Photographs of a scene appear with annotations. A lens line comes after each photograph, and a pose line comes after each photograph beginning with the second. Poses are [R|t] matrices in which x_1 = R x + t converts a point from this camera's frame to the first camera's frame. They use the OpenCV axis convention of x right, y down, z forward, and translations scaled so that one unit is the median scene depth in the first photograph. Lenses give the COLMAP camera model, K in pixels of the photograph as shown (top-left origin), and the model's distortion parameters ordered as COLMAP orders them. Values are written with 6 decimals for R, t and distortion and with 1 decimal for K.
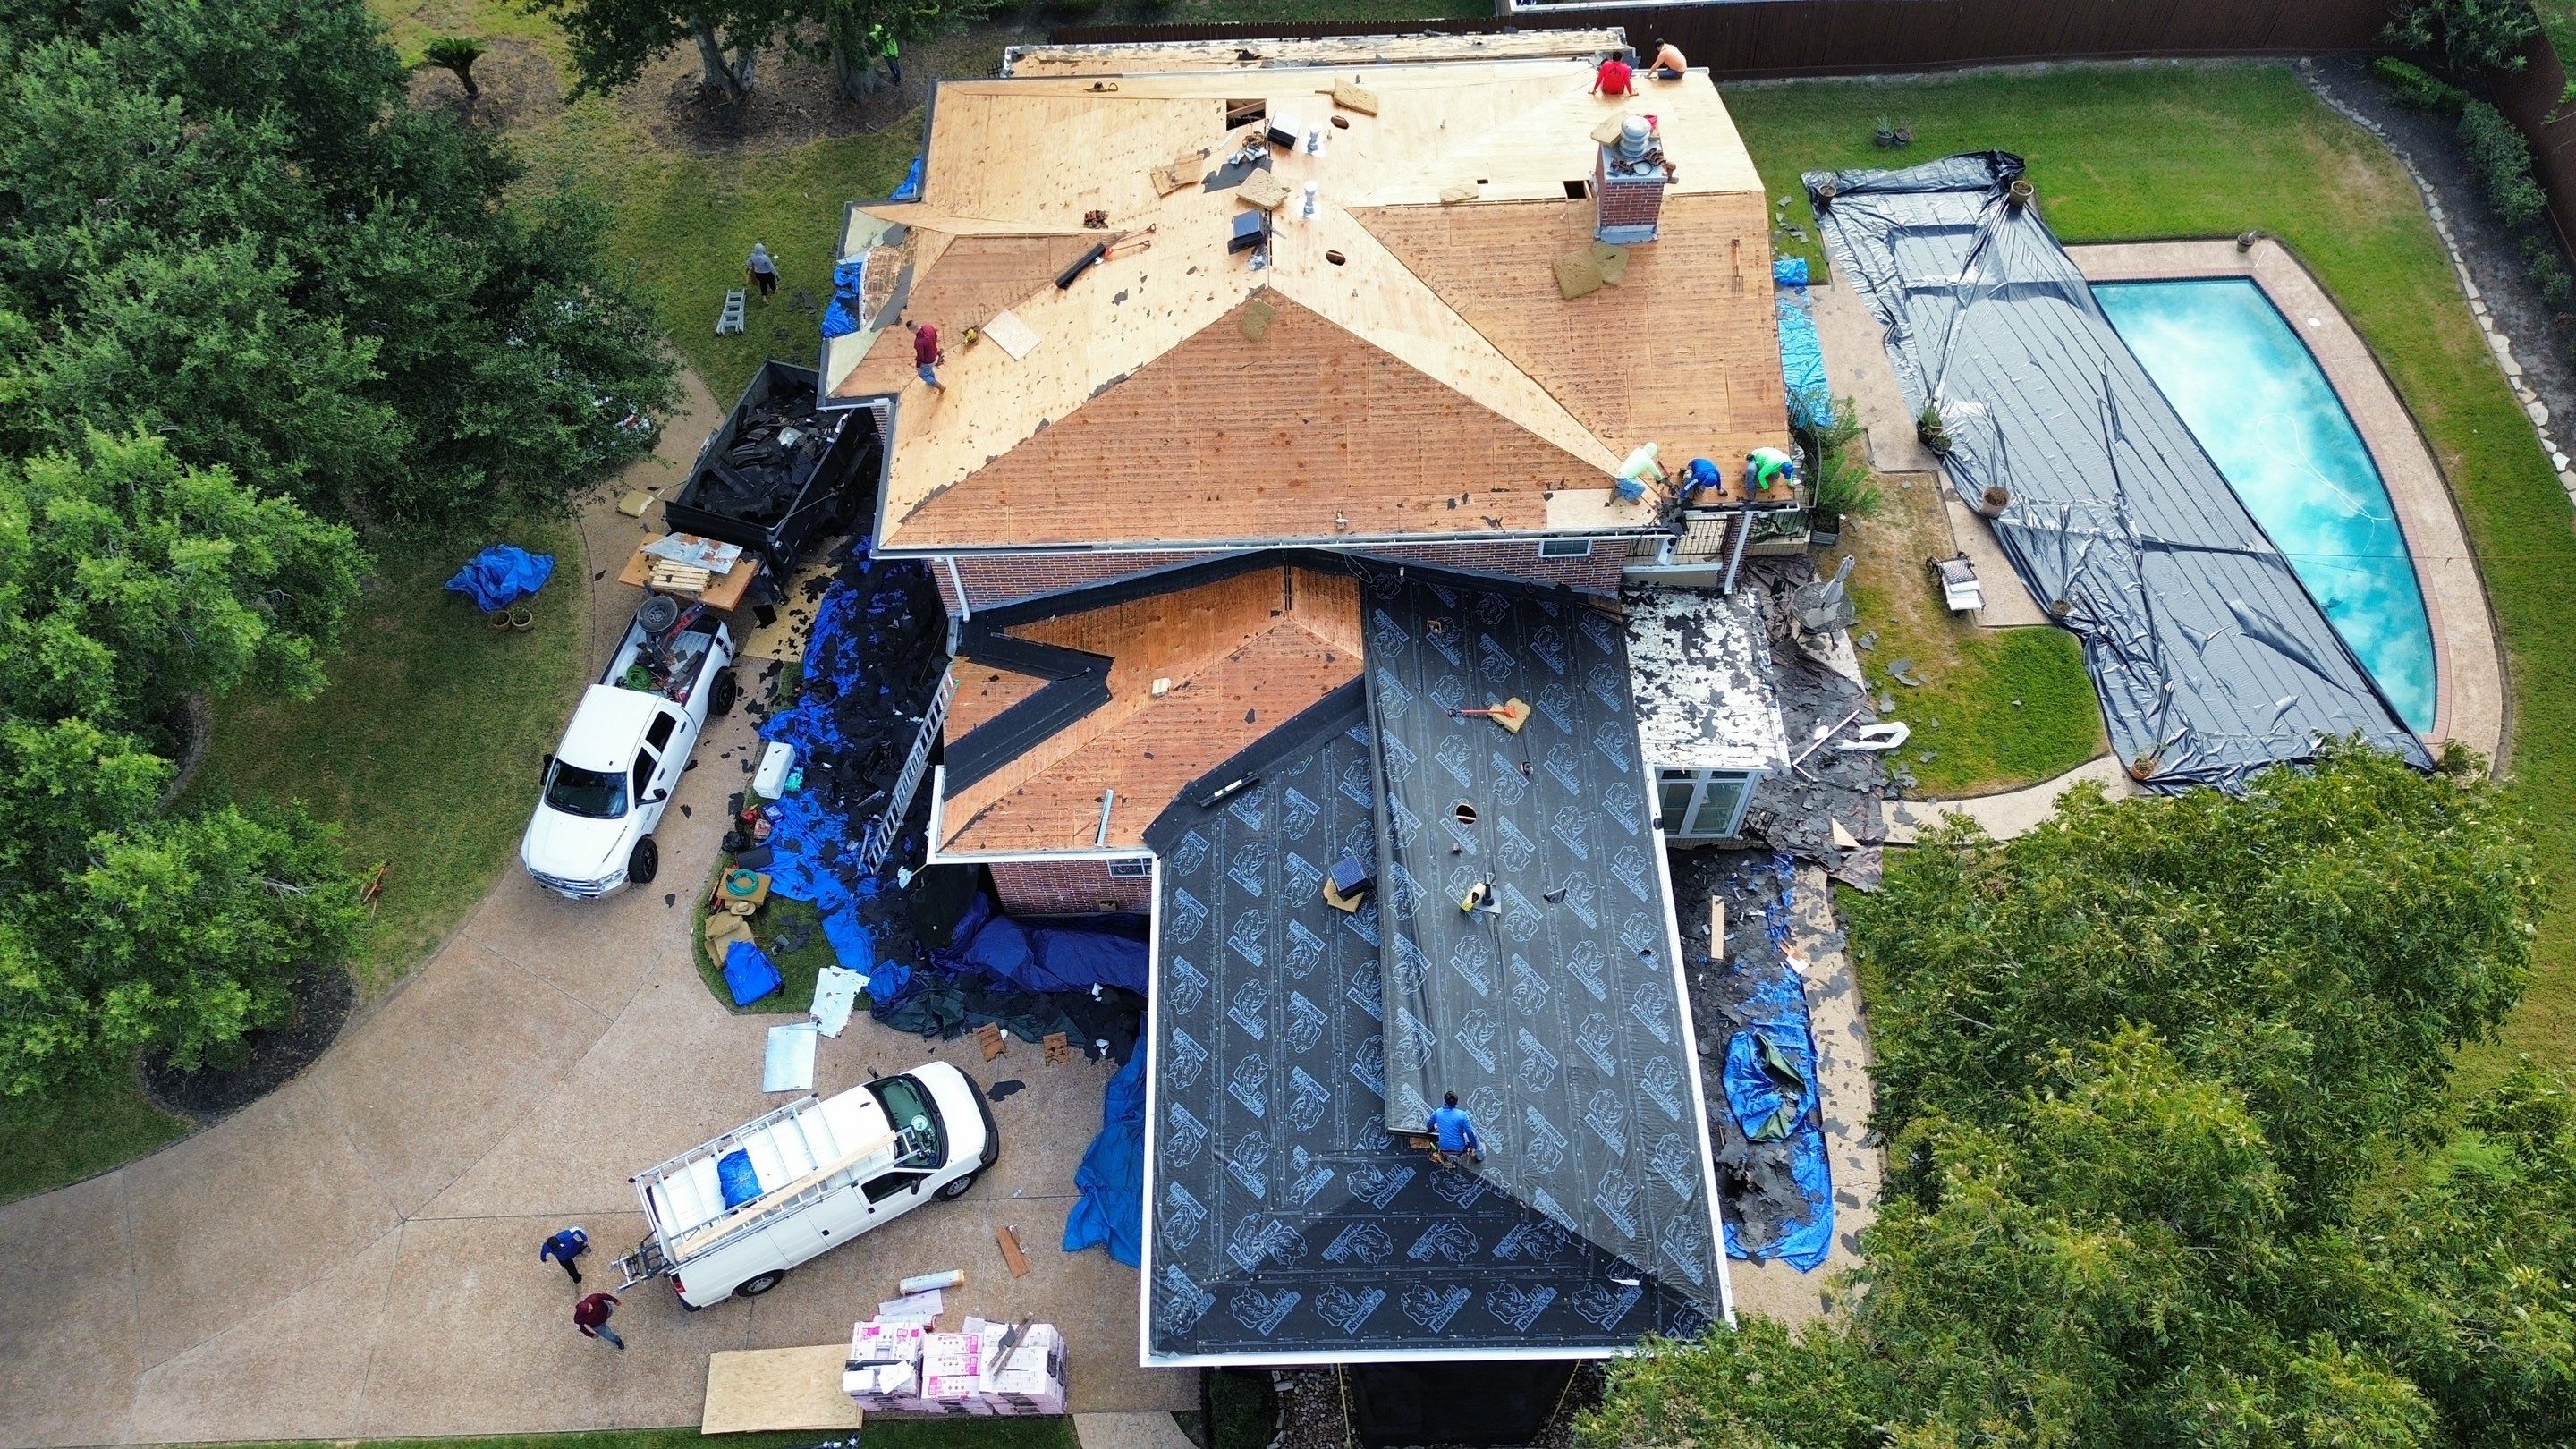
lens RADIAL K [[1814.4, 0, 1290.6], [0, 1814.4, 736.8], [0, 0, 1]] dist [0.069902, -0.075053]
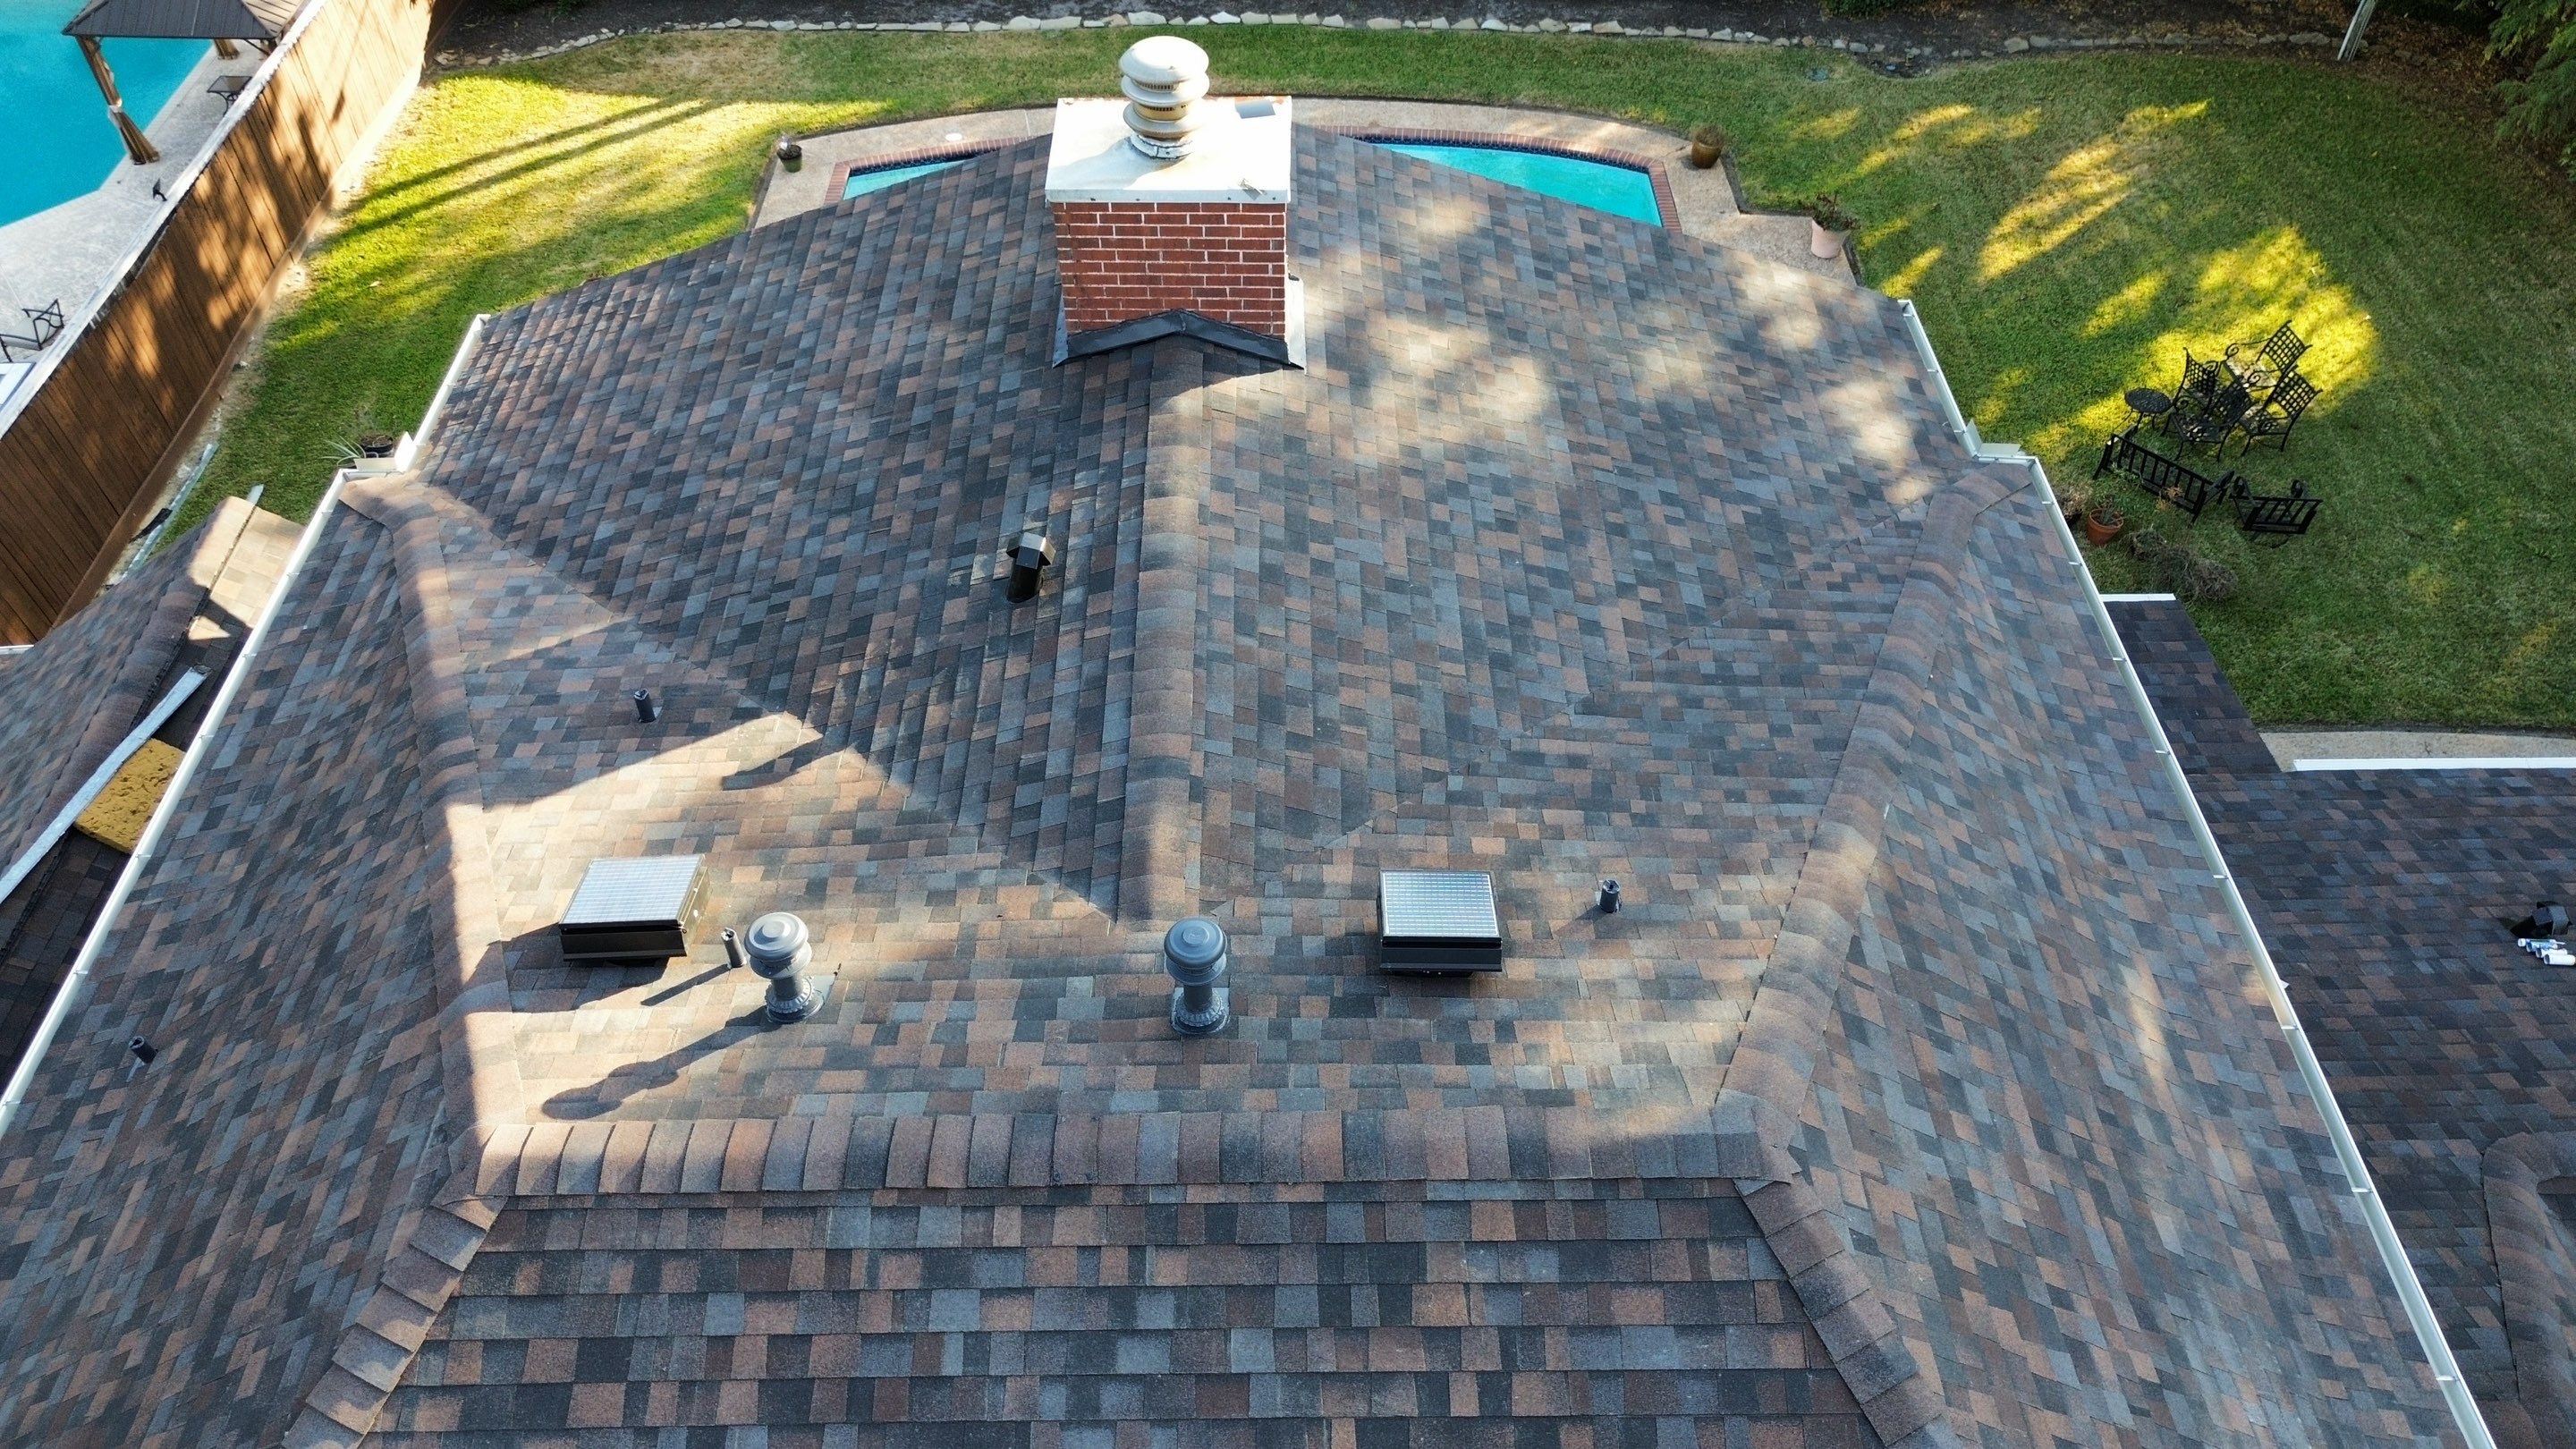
lens RADIAL K [[1828.0, 0, 1288.0], [0, 1828.0, 724.5], [0, 0, 1]] dist [0.068113, -0.081771]
pose [[0.006084, -0.711825, 0.702330, -0.119705], [0.851800, 0.371606, 0.369251, -0.358979], [-0.523832, 0.595998, 0.608594, 0.782851]]
